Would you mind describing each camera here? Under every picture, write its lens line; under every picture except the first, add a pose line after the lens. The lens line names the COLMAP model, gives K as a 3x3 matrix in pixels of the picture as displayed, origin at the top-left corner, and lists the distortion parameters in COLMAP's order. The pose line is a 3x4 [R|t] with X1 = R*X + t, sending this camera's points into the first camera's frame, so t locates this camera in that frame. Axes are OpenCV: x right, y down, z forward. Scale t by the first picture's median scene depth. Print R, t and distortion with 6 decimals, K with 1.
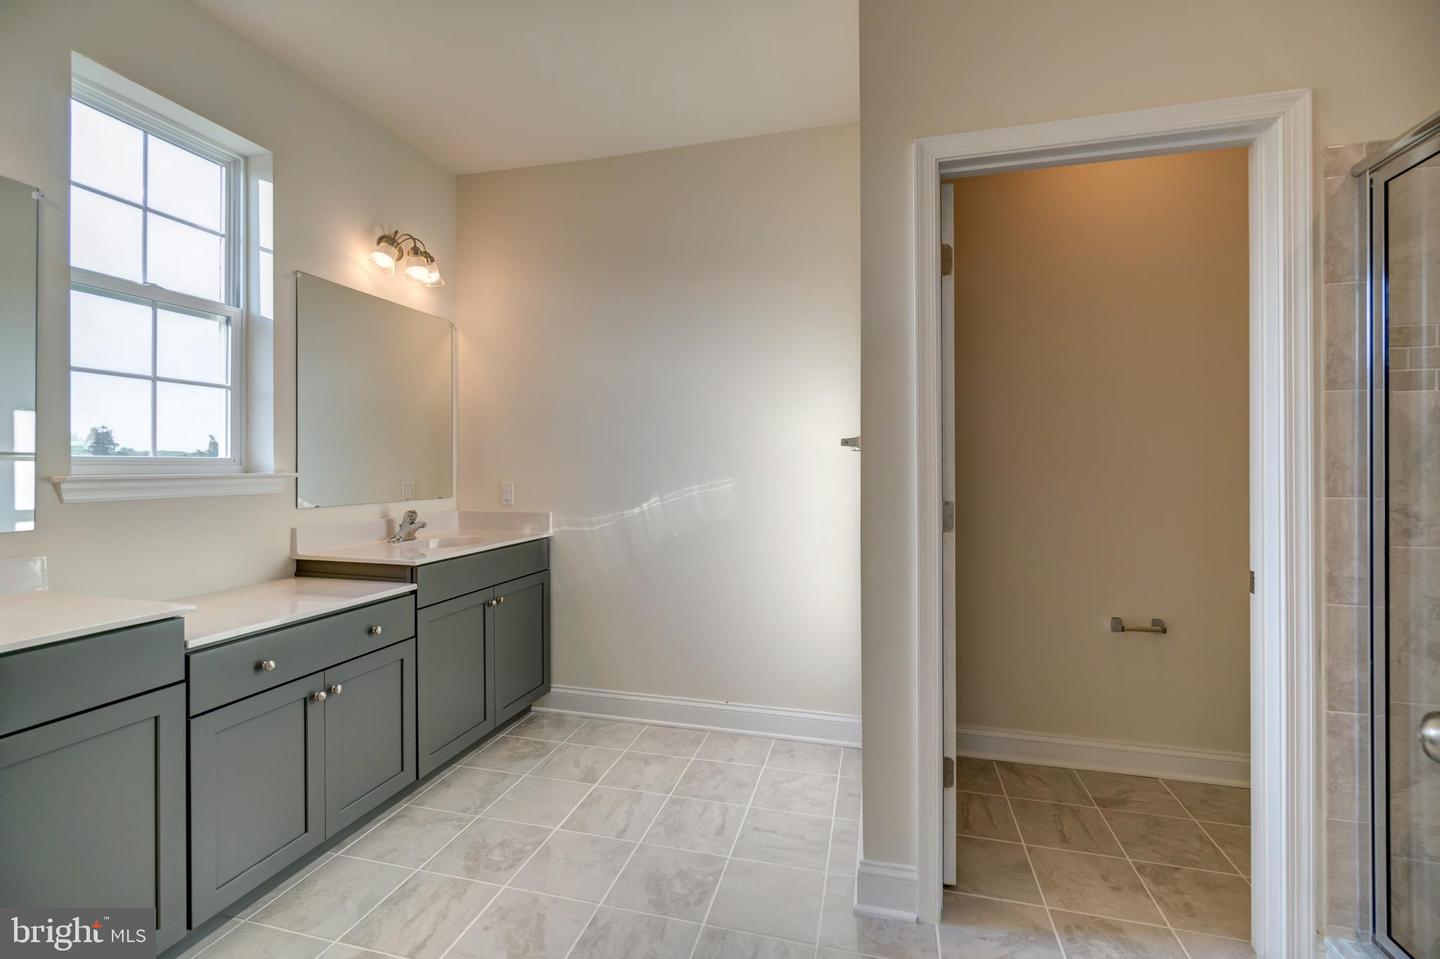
lens RADIAL K [[630.9, 0, 715.1], [0, 630.9, 475.3], [0, 0, 1]] dist [-0.003592, -0.000639]
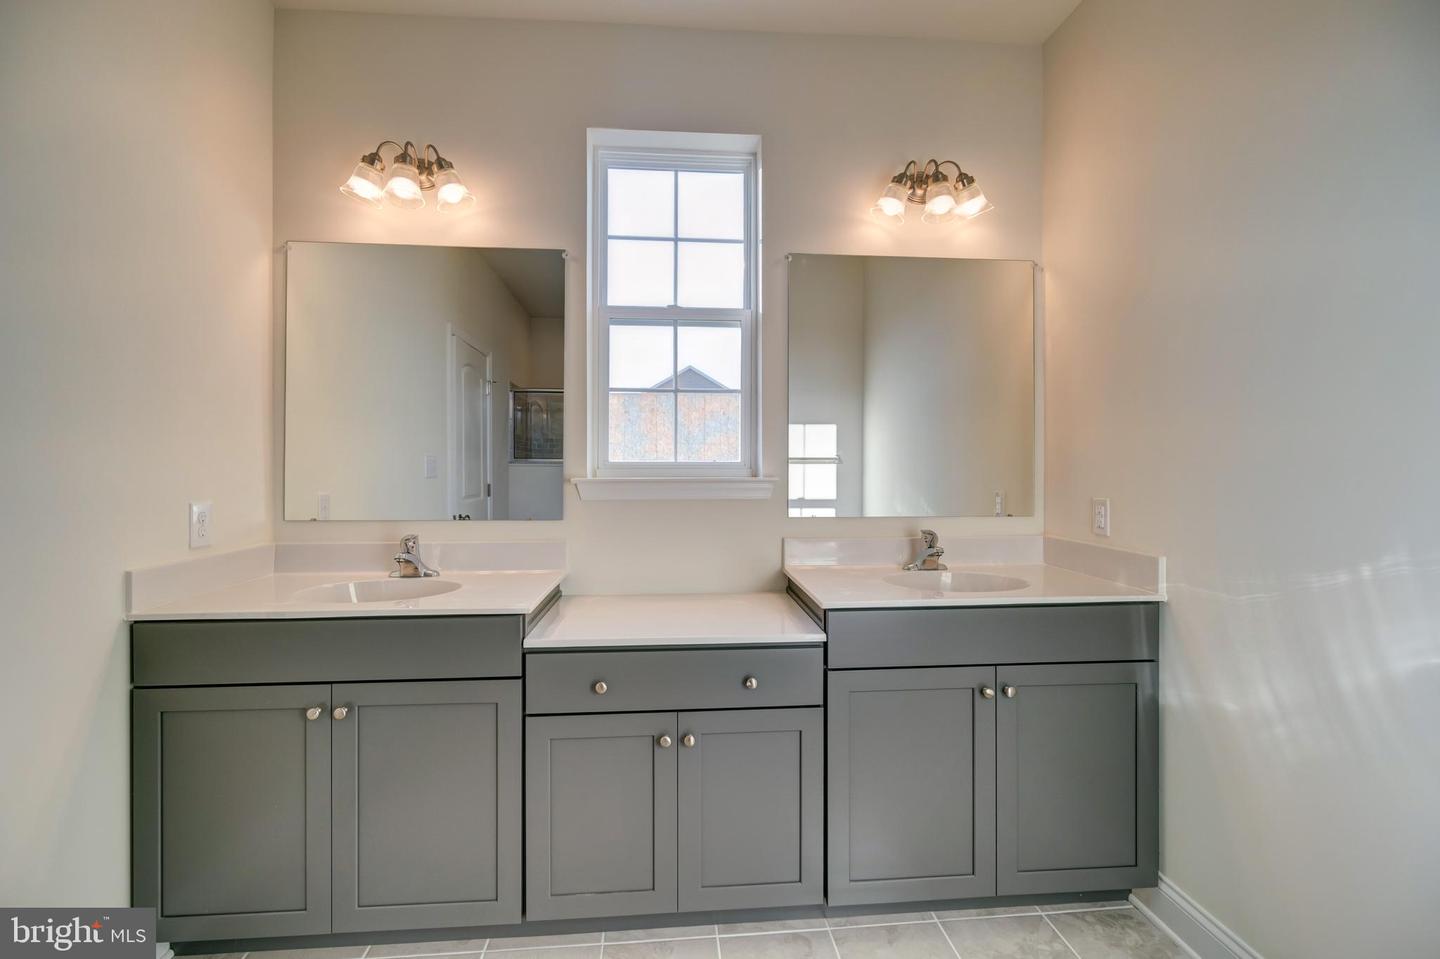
lens RADIAL K [[630.9, 0, 724.0], [0, 630.9, 473.9], [0, 0, 1]] dist [-0.003592, -0.000639]
pose [[0.339328, 0.006004, -0.940649, 0.149566], [-0.014980, 0.999887, 0.000978, -0.008708], [0.940549, 0.013759, 0.339380, 0.587101]]
